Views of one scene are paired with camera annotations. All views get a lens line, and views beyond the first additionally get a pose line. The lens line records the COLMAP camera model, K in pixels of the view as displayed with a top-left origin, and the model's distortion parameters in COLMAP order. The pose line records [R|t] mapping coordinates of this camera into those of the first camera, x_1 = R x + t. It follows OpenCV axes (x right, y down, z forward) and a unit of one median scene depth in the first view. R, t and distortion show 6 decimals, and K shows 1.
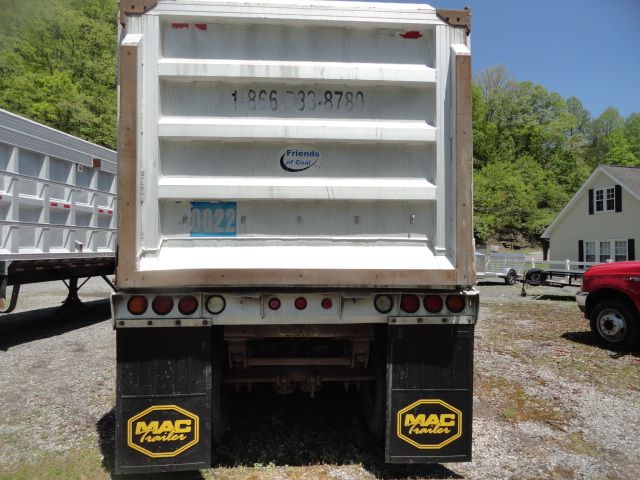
lens RADIAL K [[442.4, 0, 320.0], [0, 442.4, 240.0], [0, 0, 1]] dist [0.001650, 0.004575]
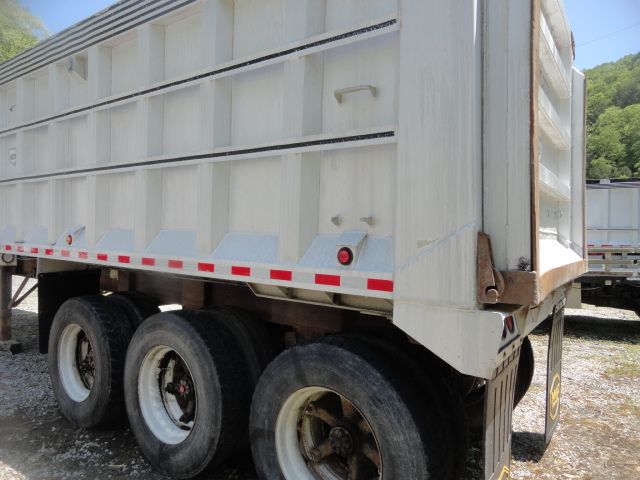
lens RADIAL K [[442.4, 0, 320.0], [0, 442.4, 240.0], [0, 0, 1]] dist [0.001650, 0.004575]
pose [[0.634334, 0.002007, 0.773057, -1.015002], [-0.021117, 0.999668, 0.014732, 0.011328], [-0.772771, -0.025670, 0.634166, 0.755583]]
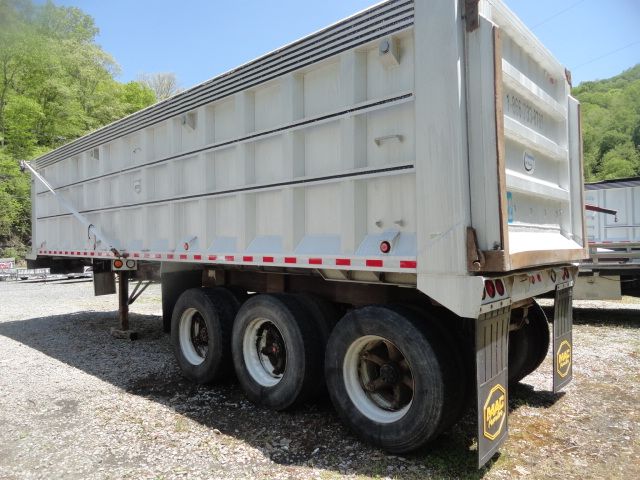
lens RADIAL K [[442.4, 0, 320.0], [0, 442.4, 240.0], [0, 0, 1]] dist [0.001650, 0.004575]
pose [[0.724518, -0.006731, 0.689223, -1.293652], [0.013462, 0.999900, -0.004387, 0.032063], [-0.689124, 0.012457, 0.724536, 0.506824]]
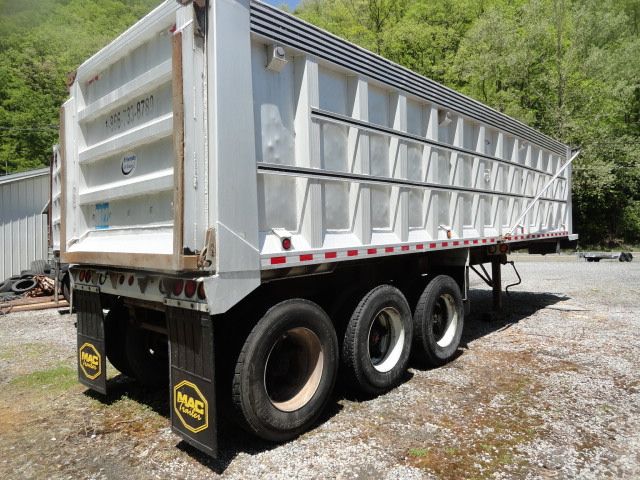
lens RADIAL K [[442.4, 0, 320.0], [0, 442.4, 240.0], [0, 0, 1]] dist [0.001650, 0.004575]
pose [[0.682401, -0.011591, -0.730886, 1.198846], [0.029008, 0.999516, 0.011232, 0.030714], [0.730402, -0.028867, 0.682407, 0.533603]]
